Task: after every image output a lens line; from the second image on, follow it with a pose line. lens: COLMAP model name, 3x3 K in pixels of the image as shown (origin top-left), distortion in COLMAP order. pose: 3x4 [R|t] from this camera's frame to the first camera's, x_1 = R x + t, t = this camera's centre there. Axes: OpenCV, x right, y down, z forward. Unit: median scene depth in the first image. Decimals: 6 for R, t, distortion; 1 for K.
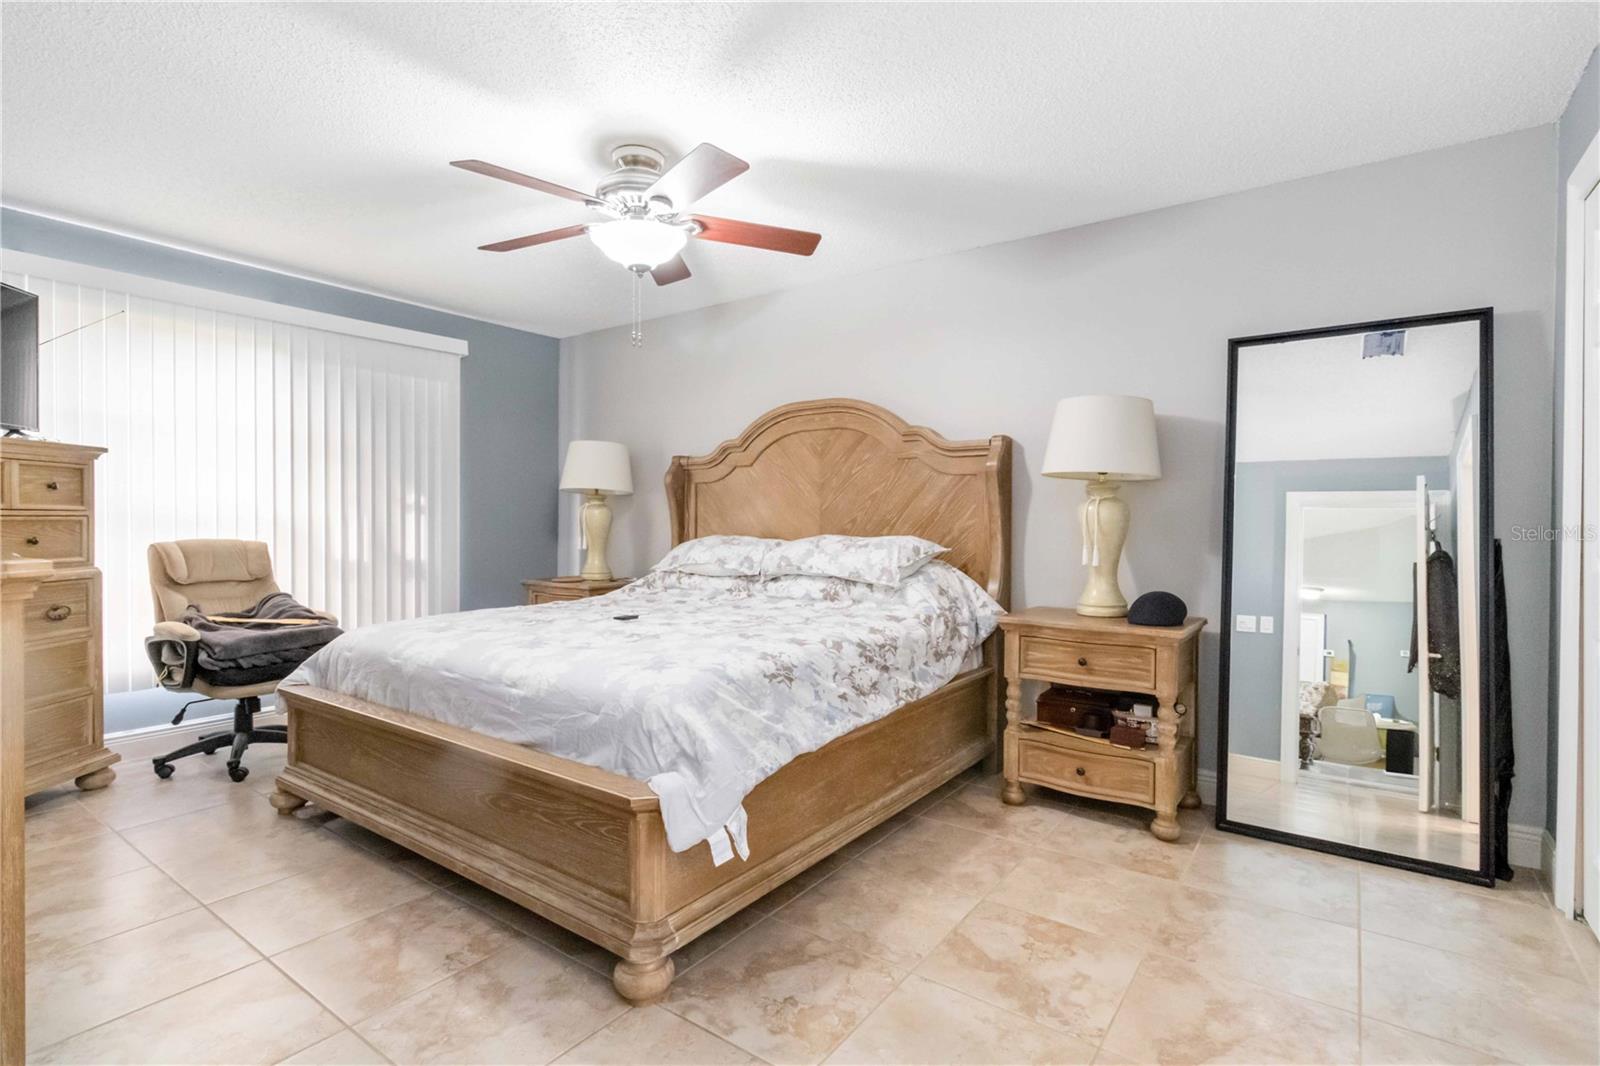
lens RADIAL K [[760.7, 0, 808.1], [0, 760.7, 517.0], [0, 0, 1]] dist [0.004012, -0.000032]
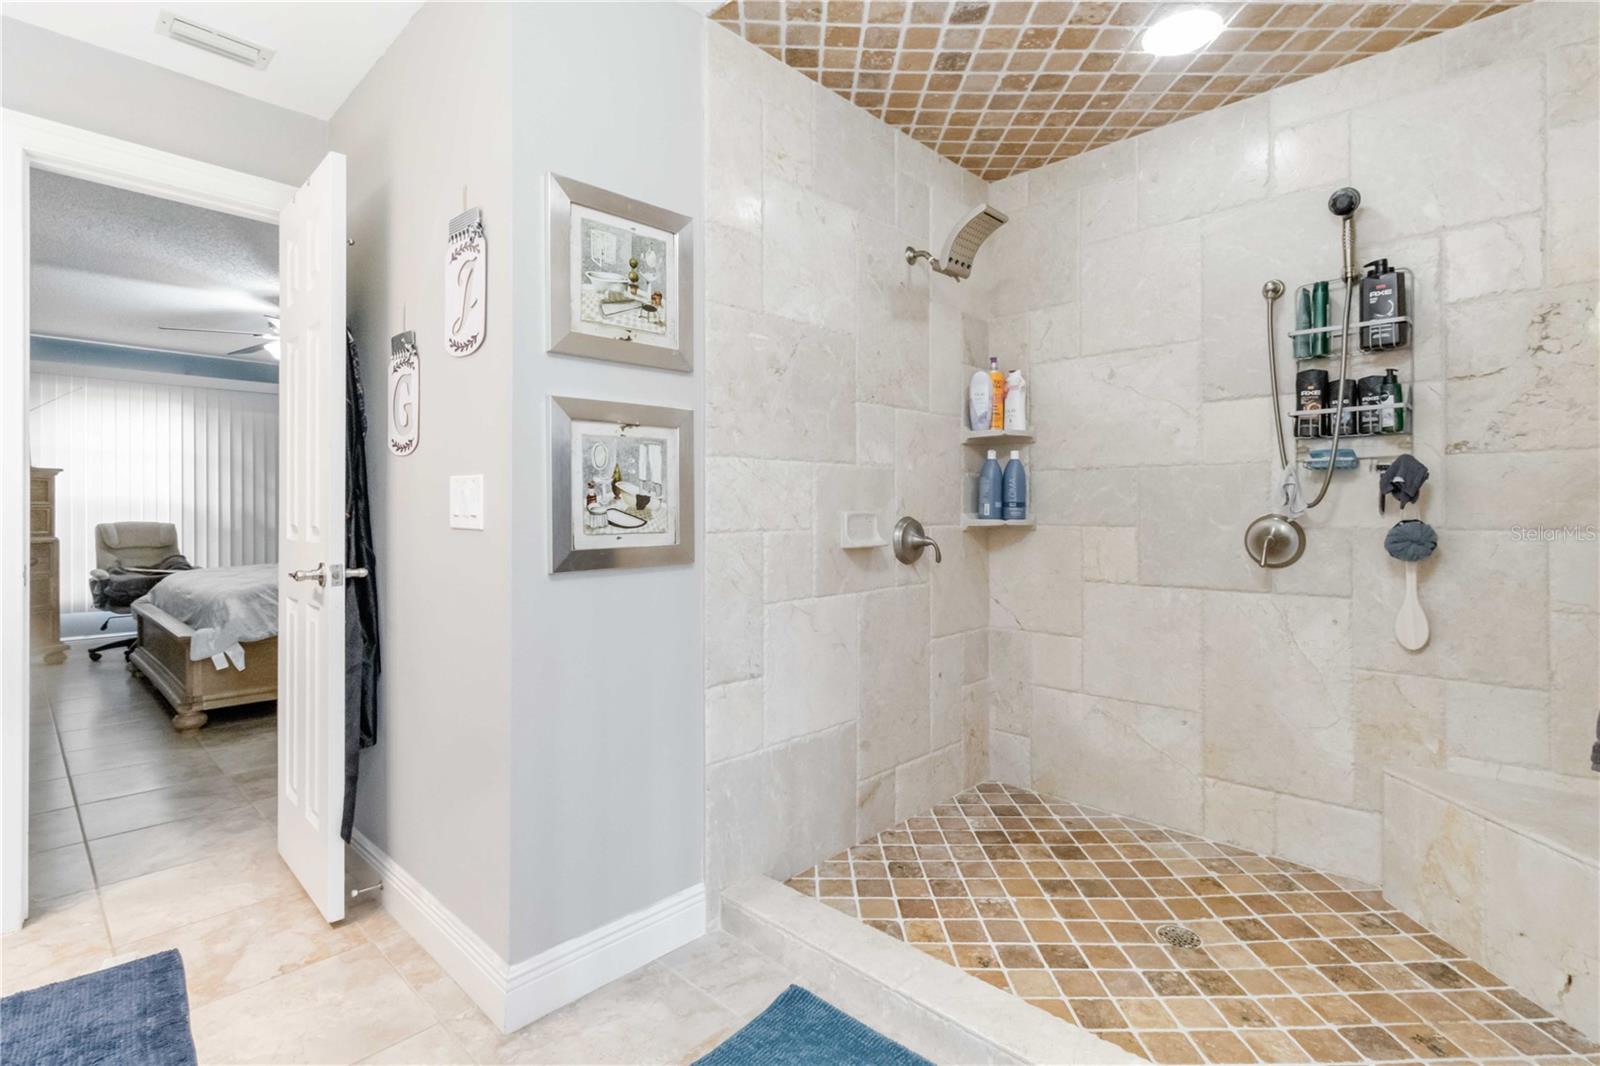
lens RADIAL K [[749.5, 0, 804.7], [0, 749.5, 504.2], [0, 0, 1]] dist [0.003342, 0.000012]
pose [[0.992281, -0.002192, -0.123987, 0.990469], [0.001566, 0.999986, -0.005145, 0.002336], [0.123997, 0.004911, 0.992270, -0.499604]]
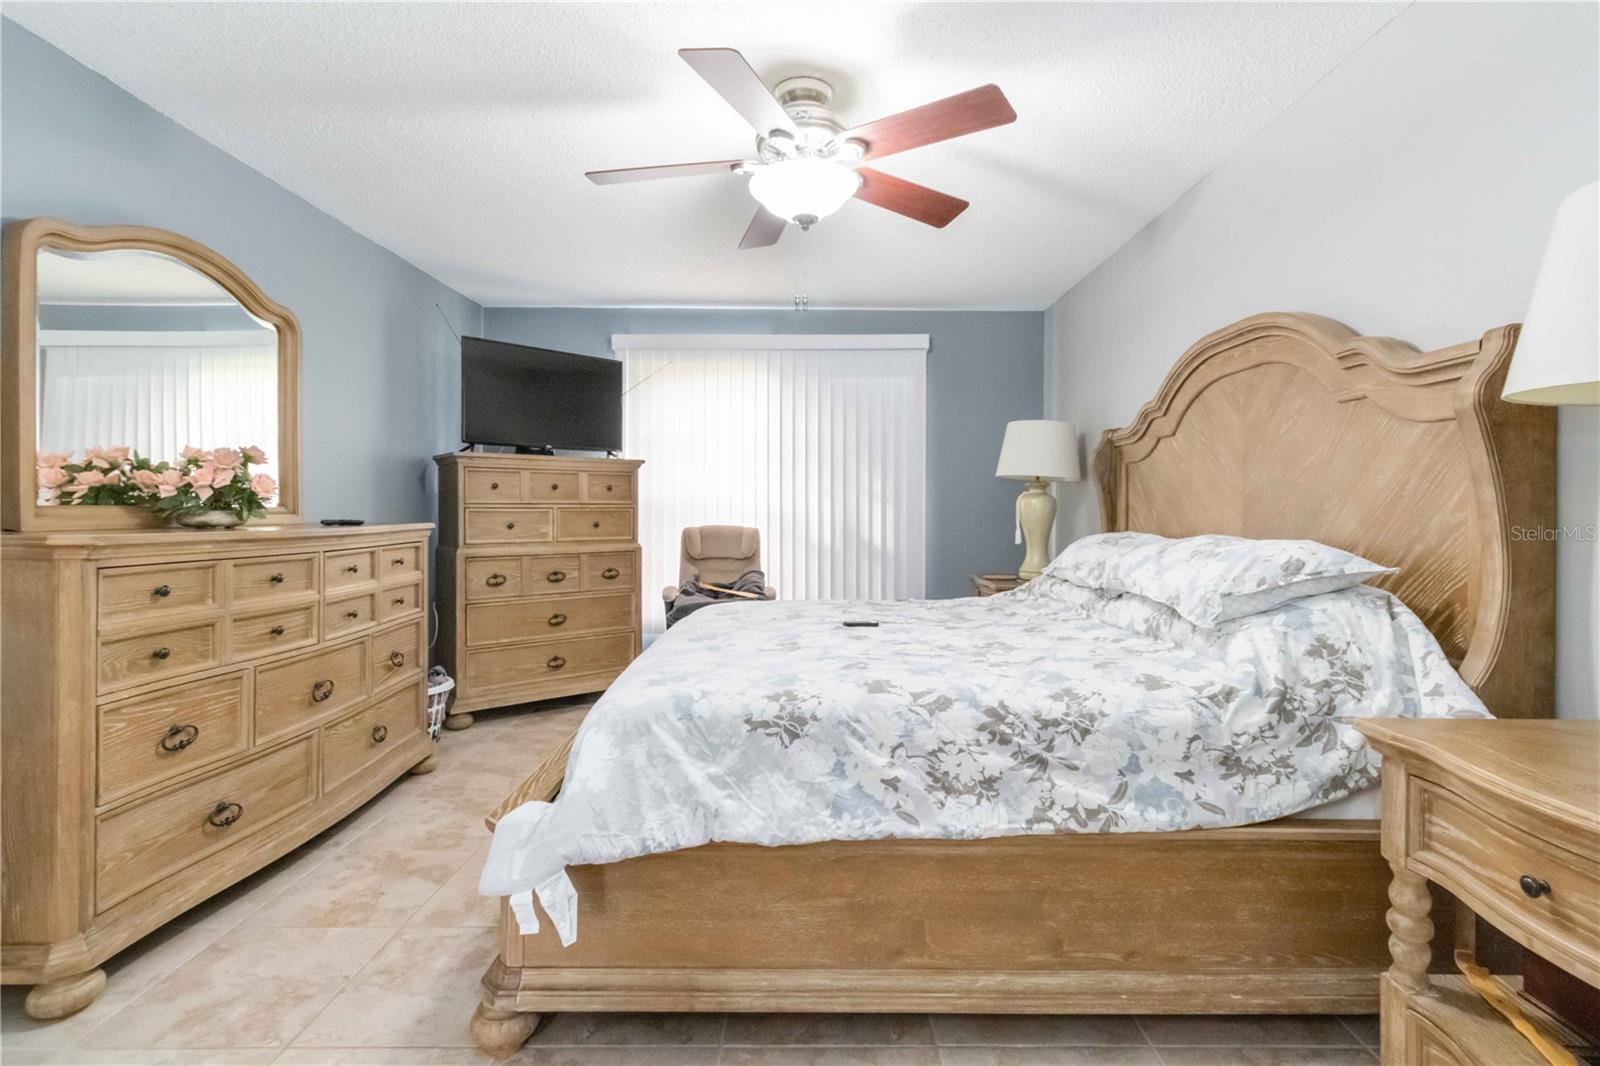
lens RADIAL K [[749.5, 0, 804.7], [0, 749.5, 504.2], [0, 0, 1]] dist [0.003342, 0.000012]
pose [[0.589412, -0.006500, -0.807806, 0.395557], [0.002835, 0.999978, -0.005978, 0.000872], [0.807828, 0.001234, 0.589418, 0.425859]]
